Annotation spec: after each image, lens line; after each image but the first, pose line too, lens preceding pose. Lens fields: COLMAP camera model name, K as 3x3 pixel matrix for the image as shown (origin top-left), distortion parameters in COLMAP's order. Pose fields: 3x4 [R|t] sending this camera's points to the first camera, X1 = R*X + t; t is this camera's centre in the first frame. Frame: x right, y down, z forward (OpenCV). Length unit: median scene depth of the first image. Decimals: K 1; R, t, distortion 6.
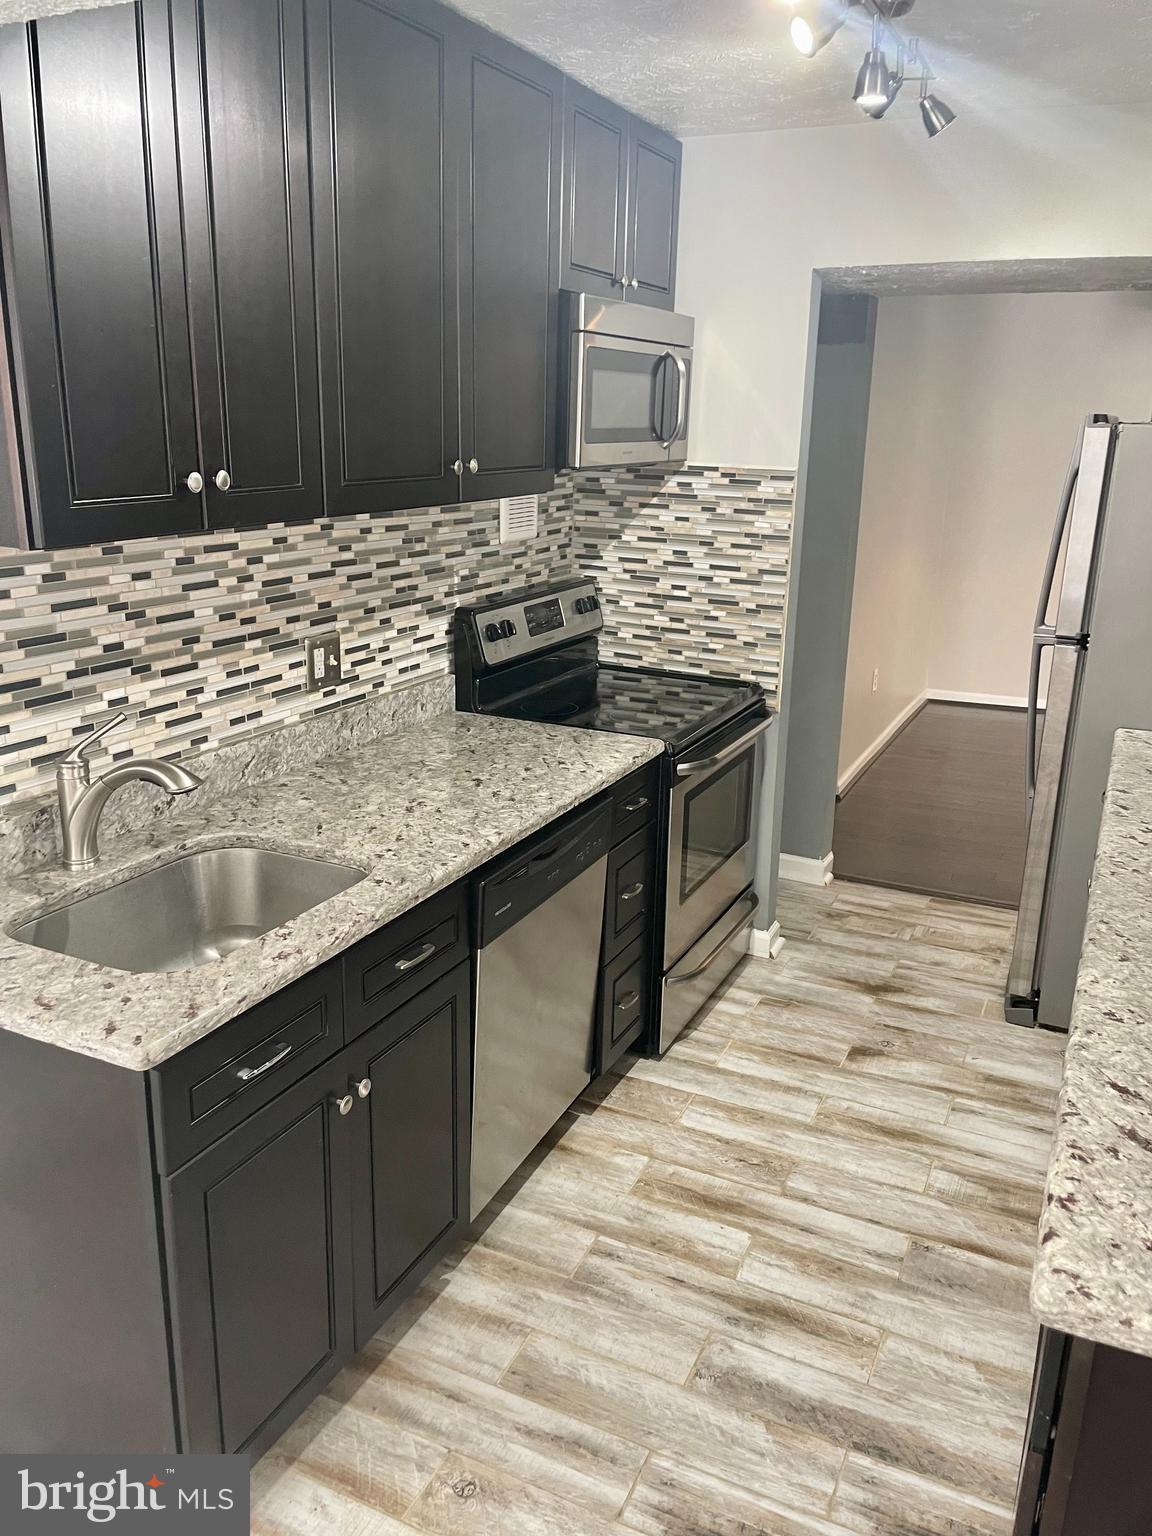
lens RADIAL K [[1187.1, 0, 583.8], [0, 1187.1, 770.8], [0, 0, 1]] dist [0.093750, -0.065004]
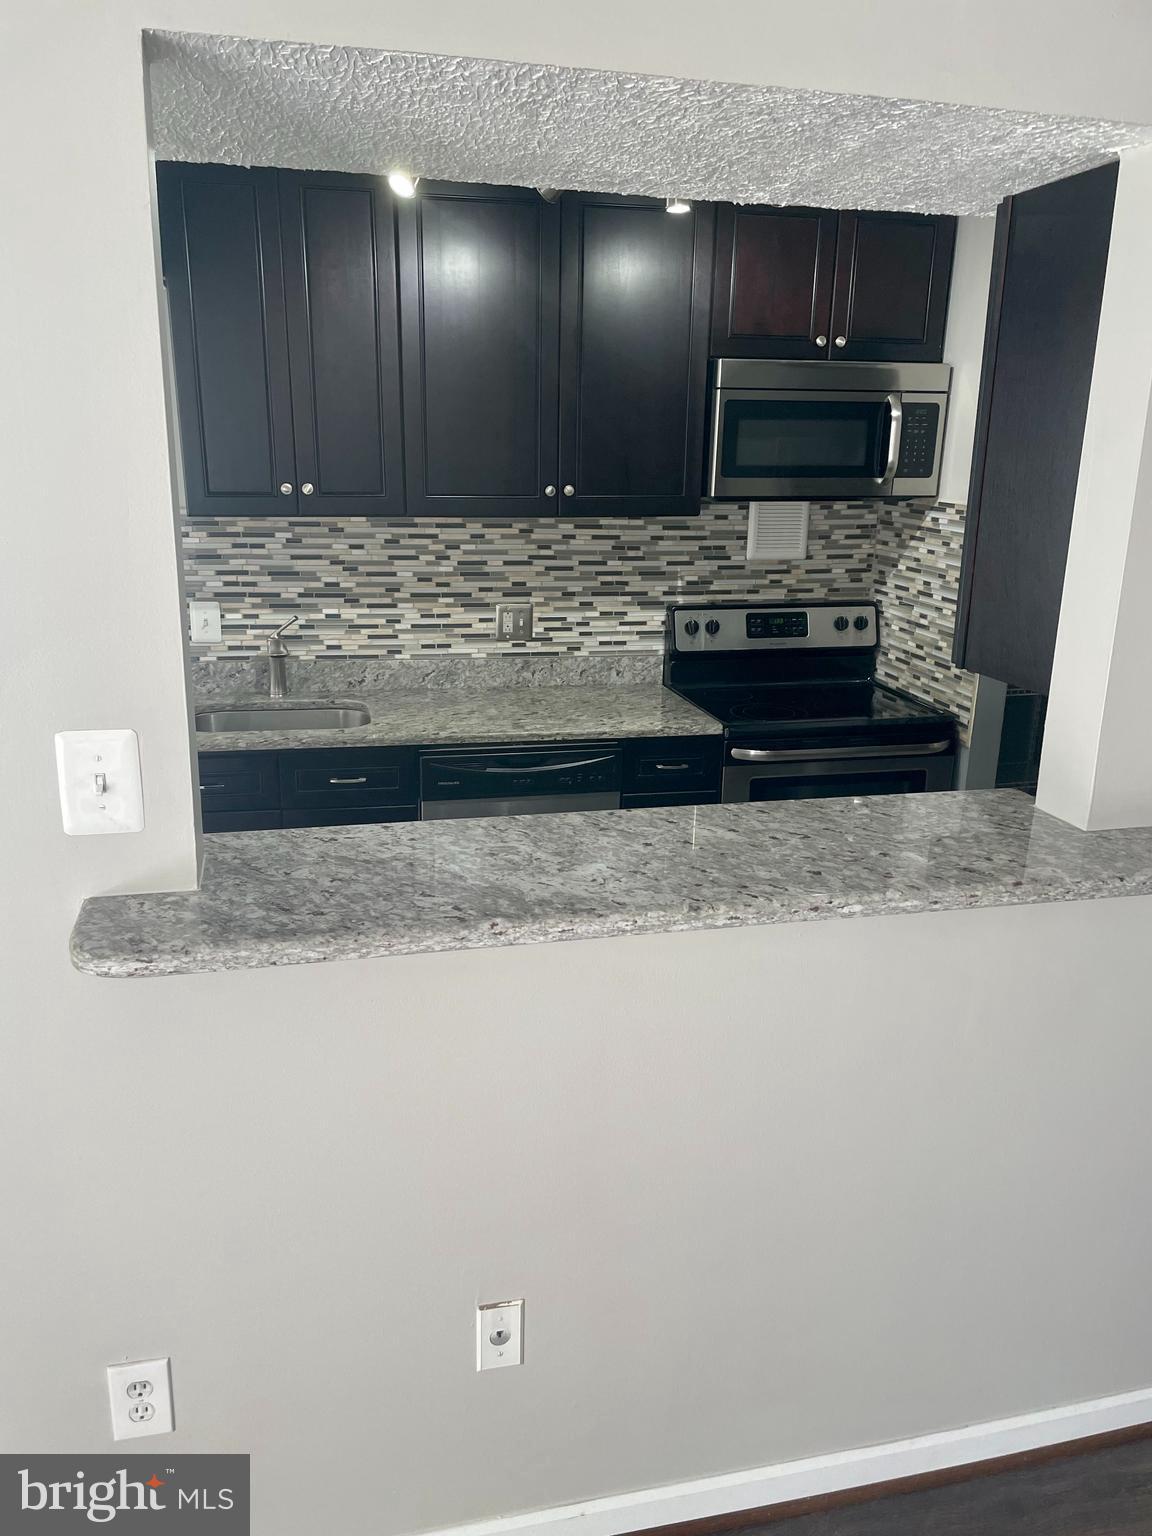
lens RADIAL K [[1187.1, 0, 550.5], [0, 1187.1, 797.3], [0, 0, 1]] dist [0.093750, -0.065004]
pose [[0.622738, 0.219526, -0.751003, 0.904212], [-0.228870, 0.968961, 0.093456, -0.027982], [0.748208, 0.113683, 0.653652, 0.093924]]
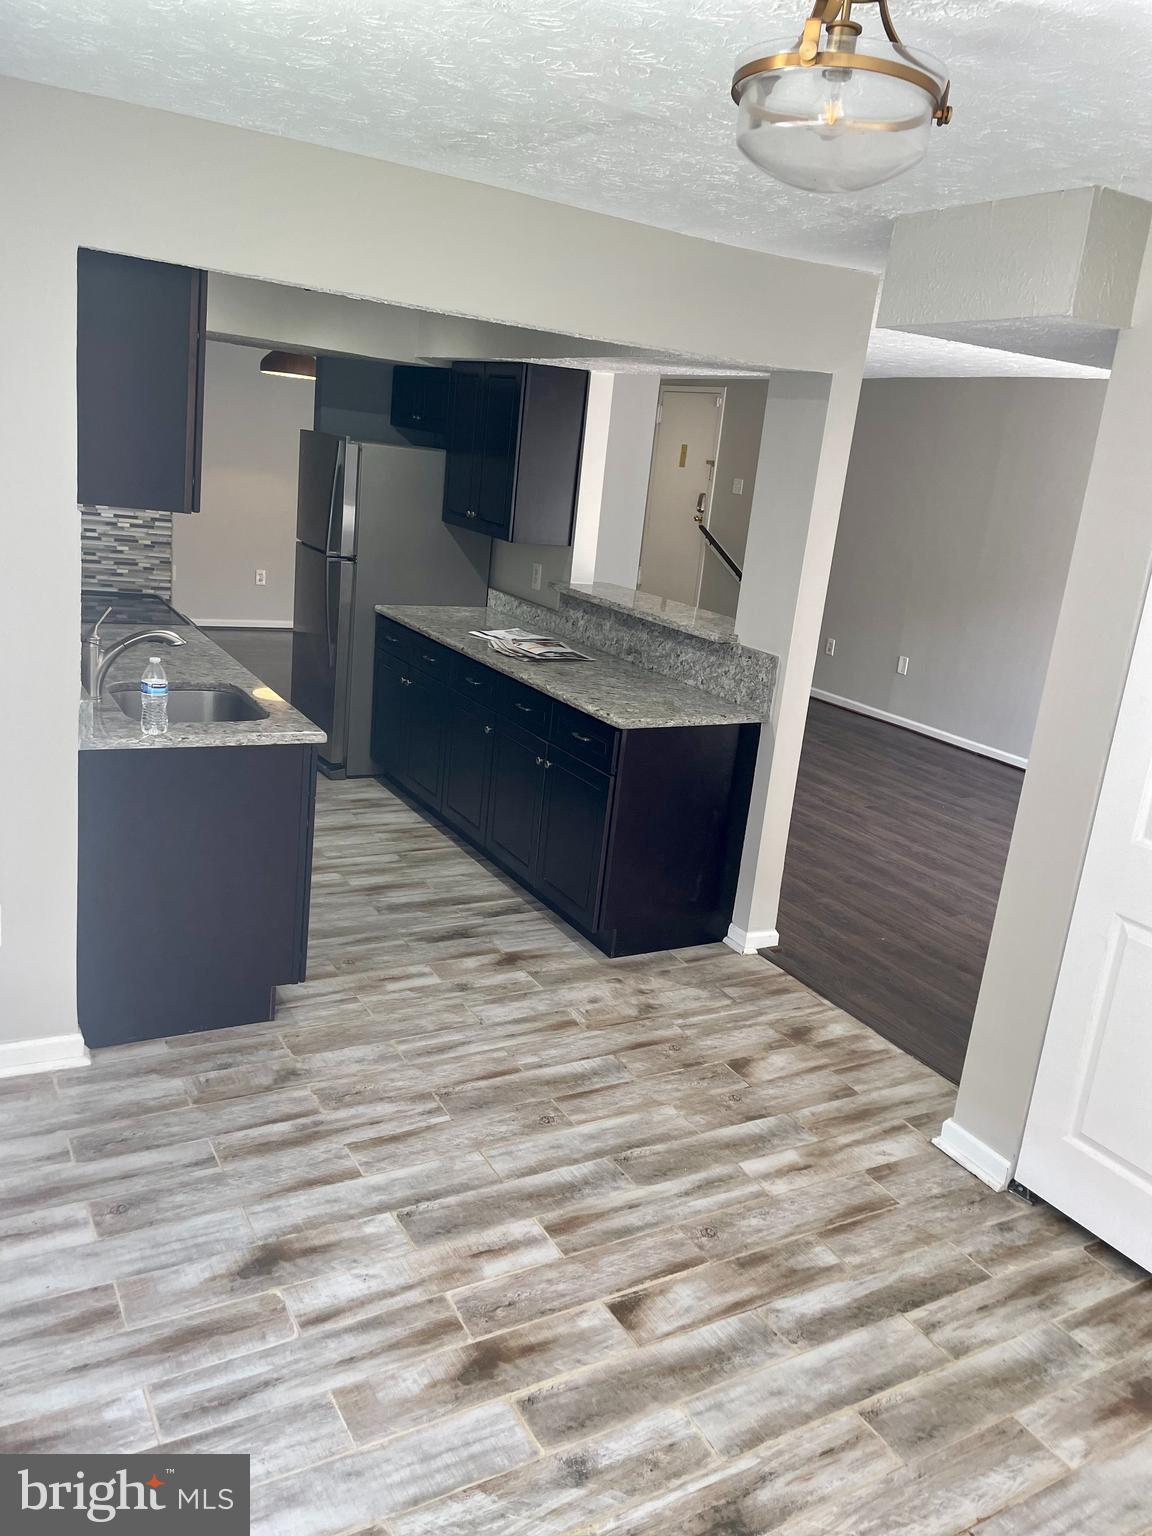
lens RADIAL K [[1187.1, 0, 574.5], [0, 1187.1, 779.5], [0, 0, 1]] dist [0.093750, -0.065004]
pose [[0.575413, -0.180293, 0.797743, -1.002814], [0.140145, 0.982709, 0.121009, 0.056361], [-0.805766, 0.042169, 0.590731, -0.380347]]
